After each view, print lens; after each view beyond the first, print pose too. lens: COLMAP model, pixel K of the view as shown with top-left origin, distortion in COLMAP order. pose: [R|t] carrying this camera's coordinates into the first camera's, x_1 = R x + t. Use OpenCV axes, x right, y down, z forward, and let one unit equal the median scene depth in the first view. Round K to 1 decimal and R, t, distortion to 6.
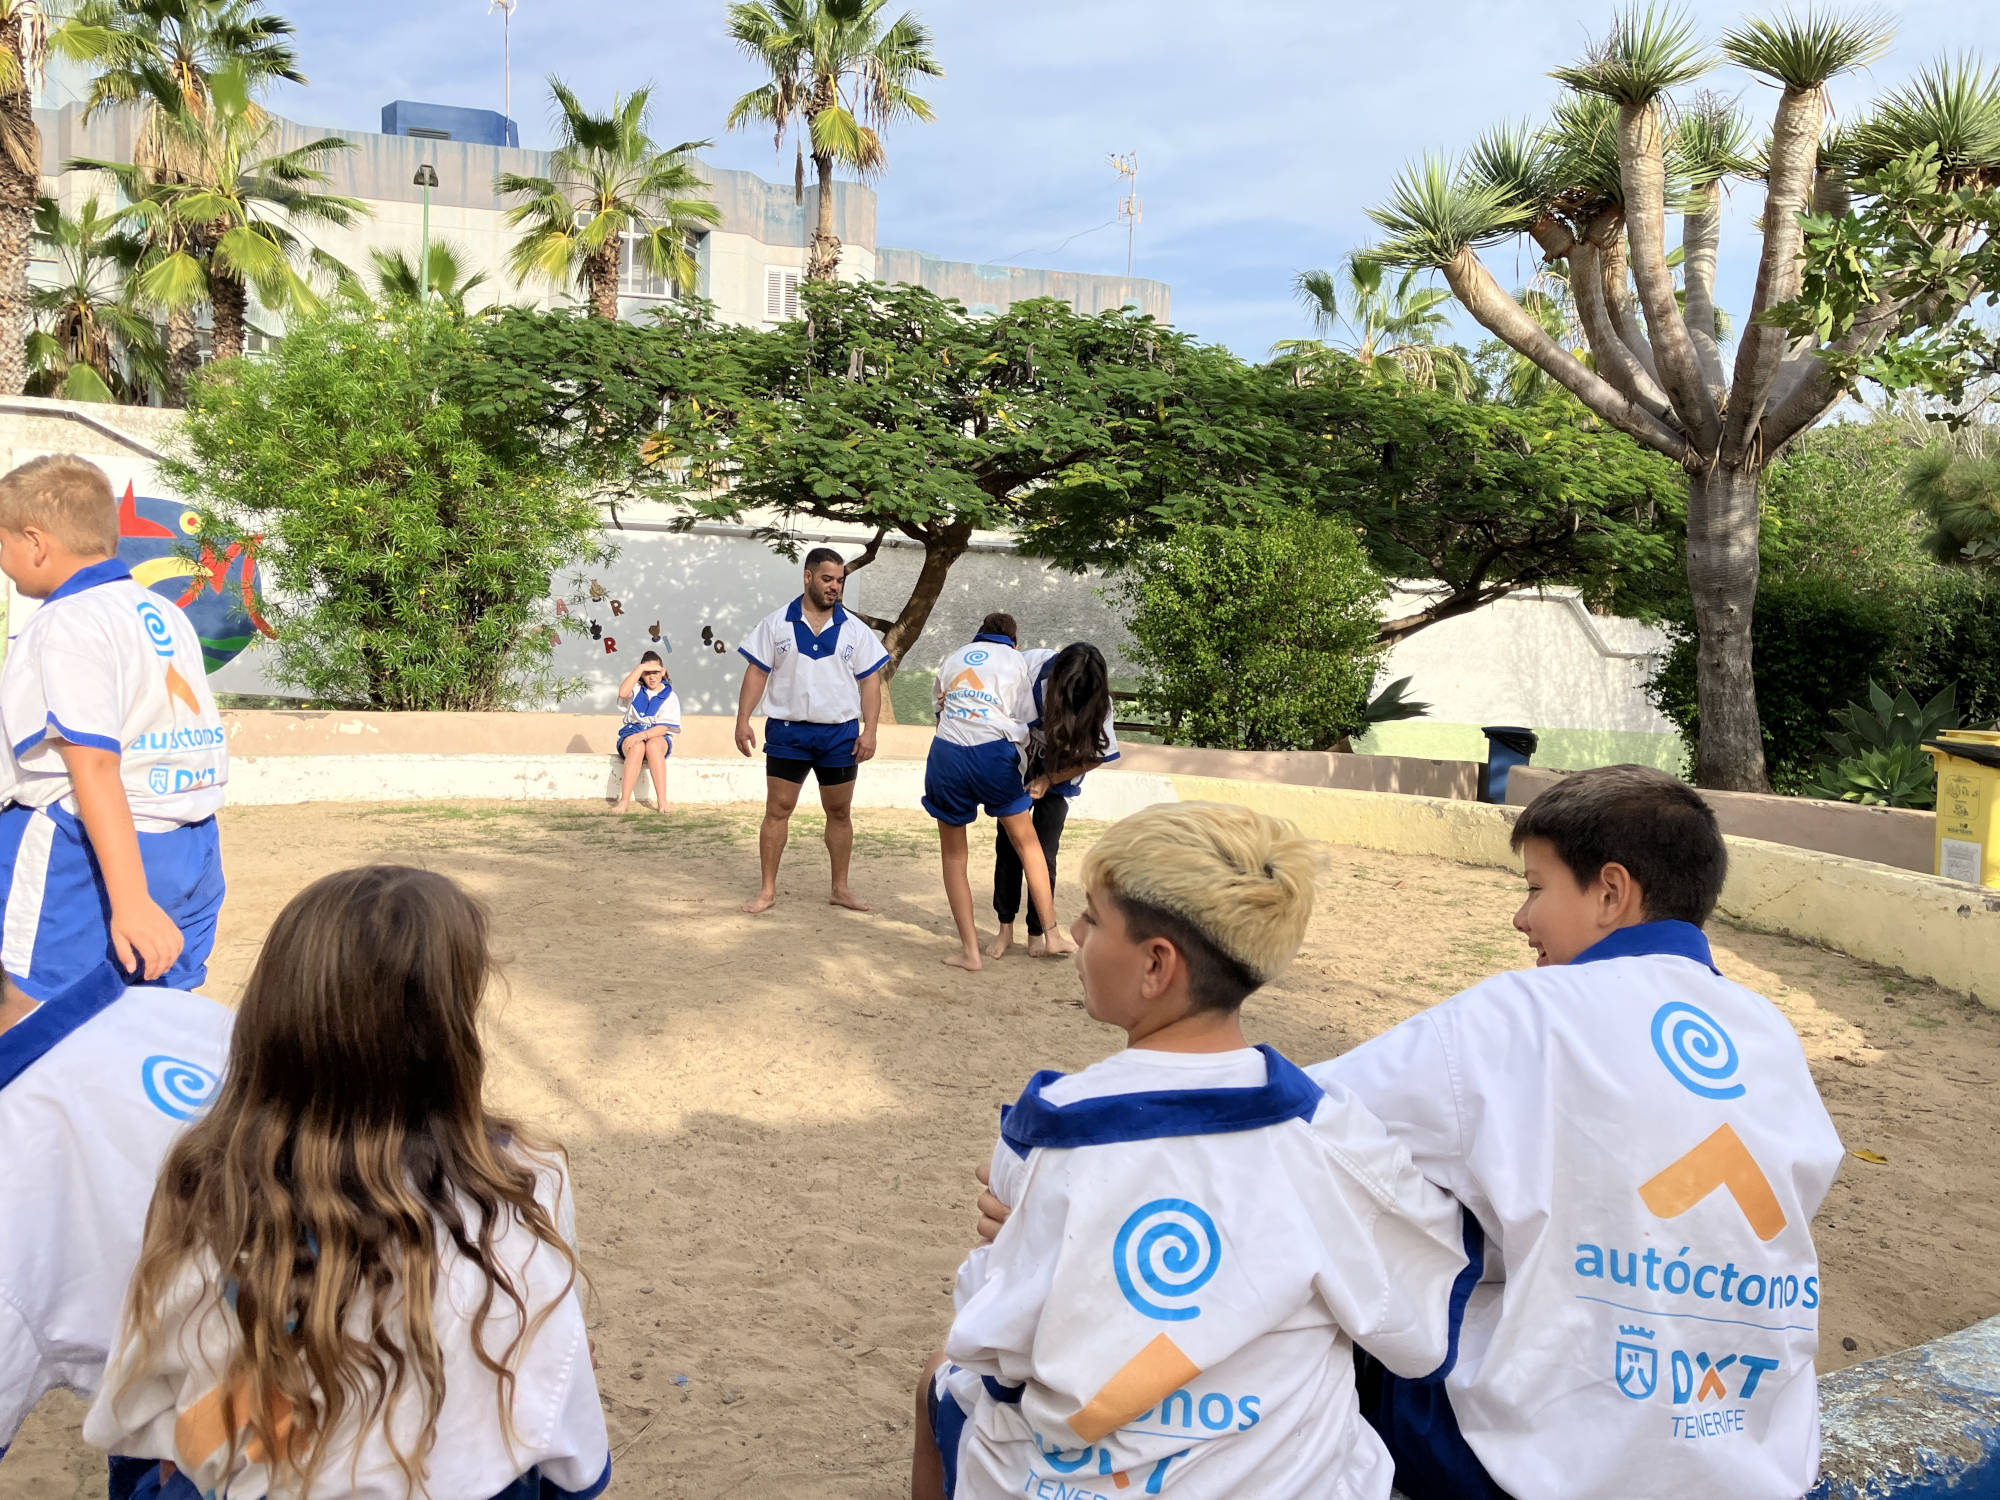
lens RADIAL K [[1621.2, 0, 1000.4], [0, 1621.2, 731.5], [0, 0, 1]] dist [0.013521, -0.010374]
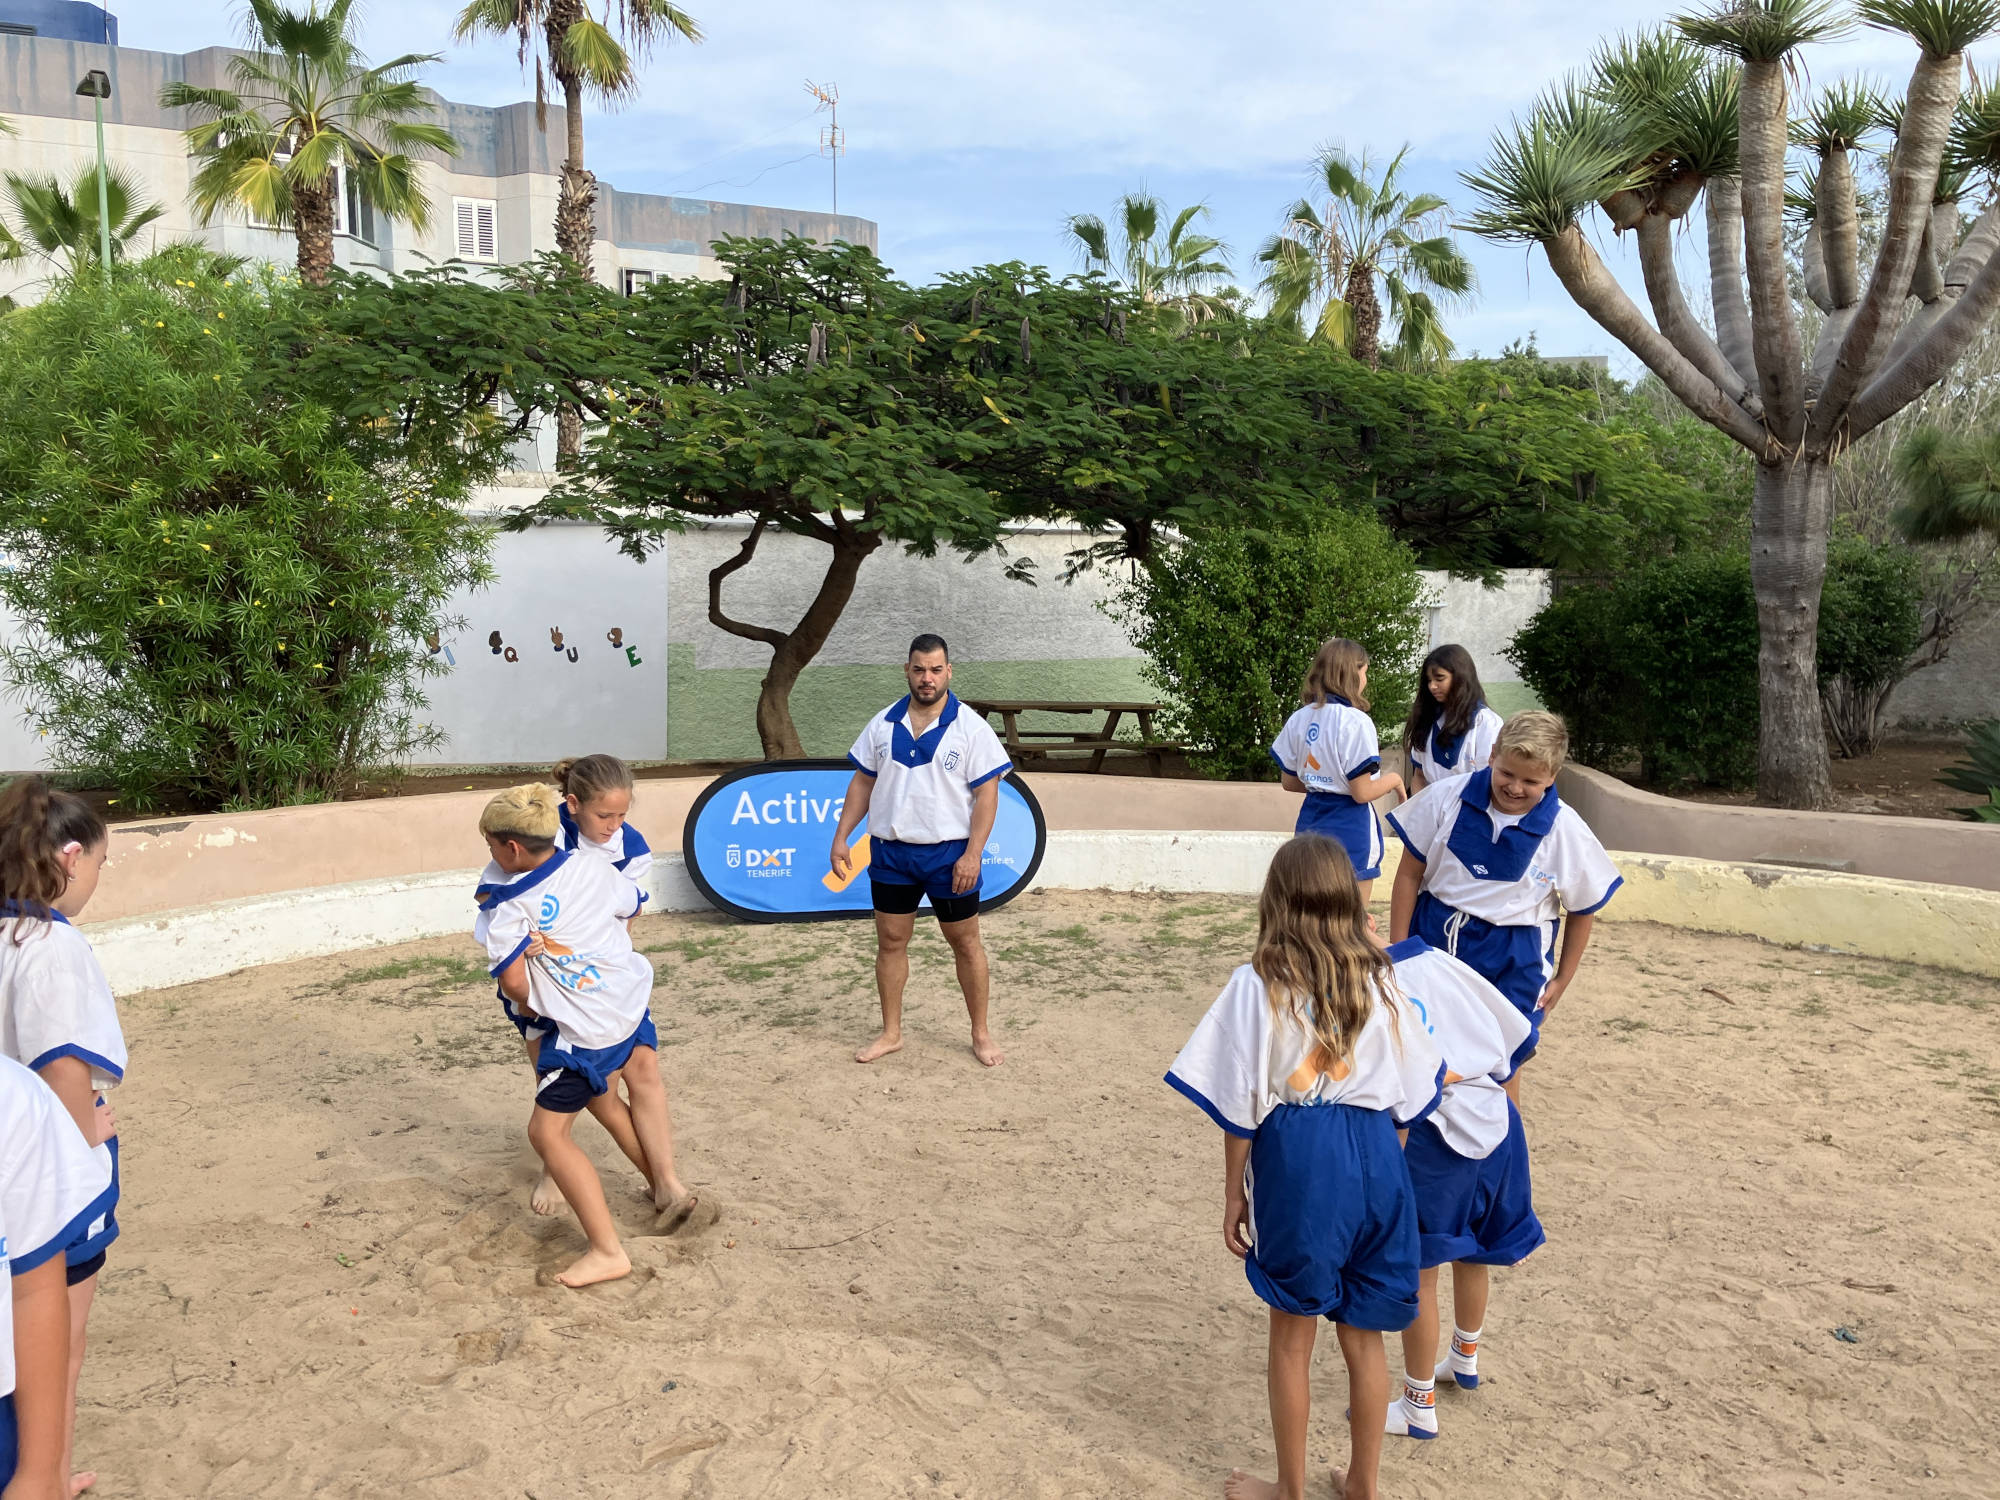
lens RADIAL K [[1691.8, 0, 1135.8], [0, 1691.8, 755.7], [0, 0, 1]] dist [0.003581, 0.016628]
pose [[0.971180, -0.059027, 0.230923, -0.148379], [0.050732, 0.997841, 0.041701, -0.046716], [-0.232886, -0.028784, 0.972078, 0.124108]]
